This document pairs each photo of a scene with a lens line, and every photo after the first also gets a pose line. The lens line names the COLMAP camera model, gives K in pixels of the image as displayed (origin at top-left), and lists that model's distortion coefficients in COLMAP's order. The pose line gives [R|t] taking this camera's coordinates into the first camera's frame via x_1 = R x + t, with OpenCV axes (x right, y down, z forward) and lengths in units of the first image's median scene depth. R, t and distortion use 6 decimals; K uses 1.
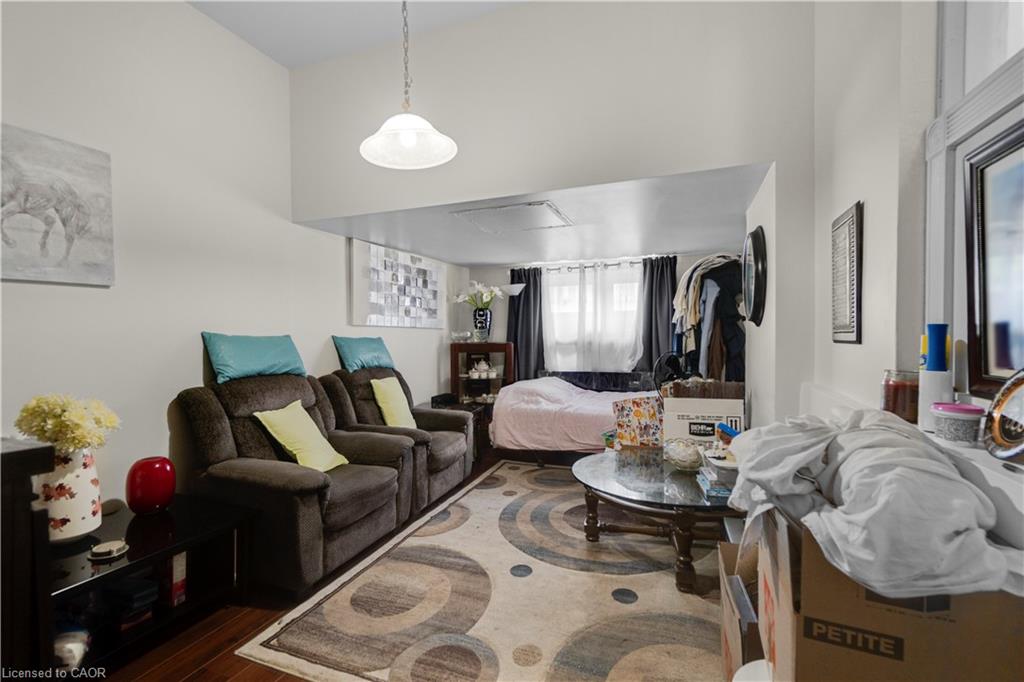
lens RADIAL K [[457.0, 0, 481.9], [0, 457.0, 341.2], [0, 0, 1]] dist [0.000118, 0.000065]
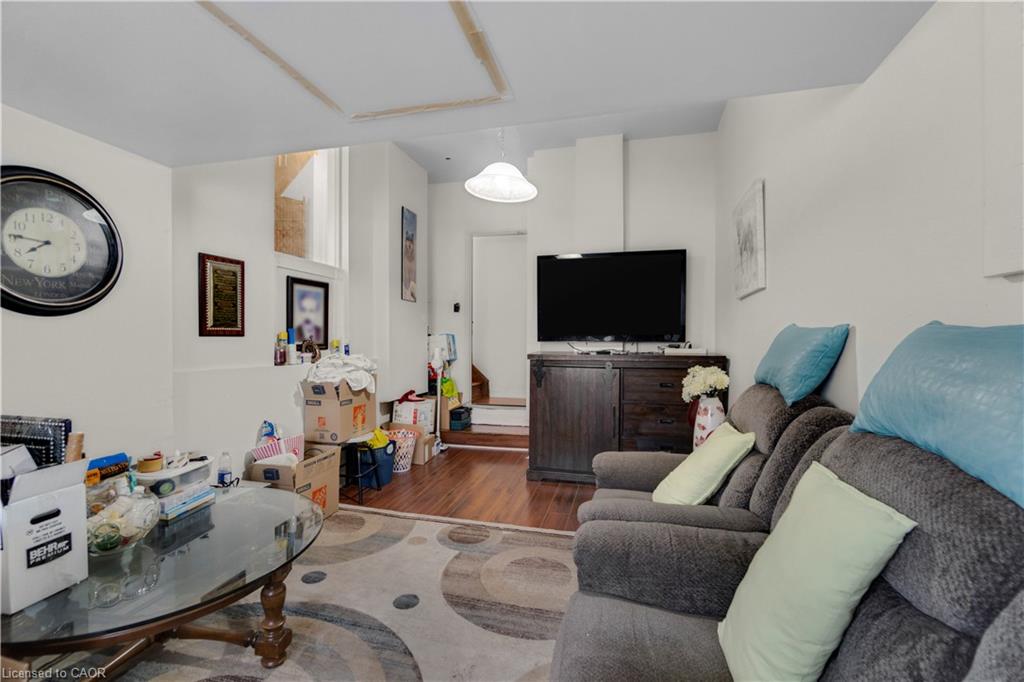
lens RADIAL K [[457.0, 0, 481.9], [0, 457.0, 341.2], [0, 0, 1]] dist [0.000118, 0.000065]
pose [[-0.994493, -0.000089, -0.104805, 0.024381], [-0.002484, 0.999739, 0.022730, -0.008320], [0.104776, 0.022865, -0.994233, 1.335279]]
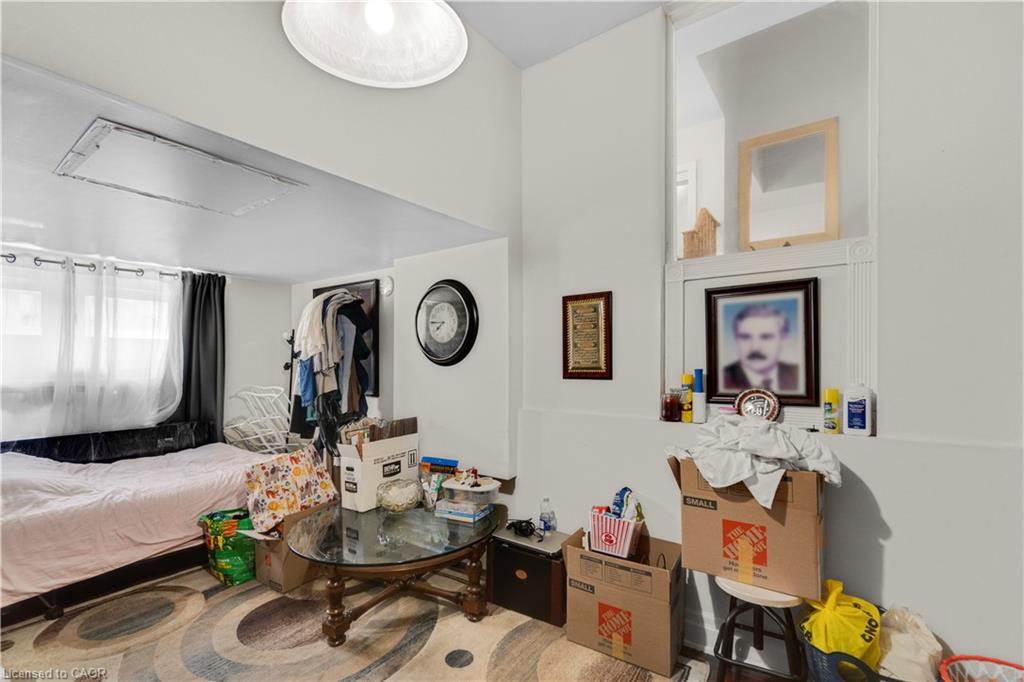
lens RADIAL K [[468.0, 0, 515.3], [0, 468.0, 365.2], [0, 0, 1]] dist [0.000340, -0.000164]
pose [[0.229399, 0.001126, 0.973332, -0.375613], [0.018714, 0.999809, -0.005568, -0.018284], [-0.973153, 0.019492, 0.229334, 0.426661]]
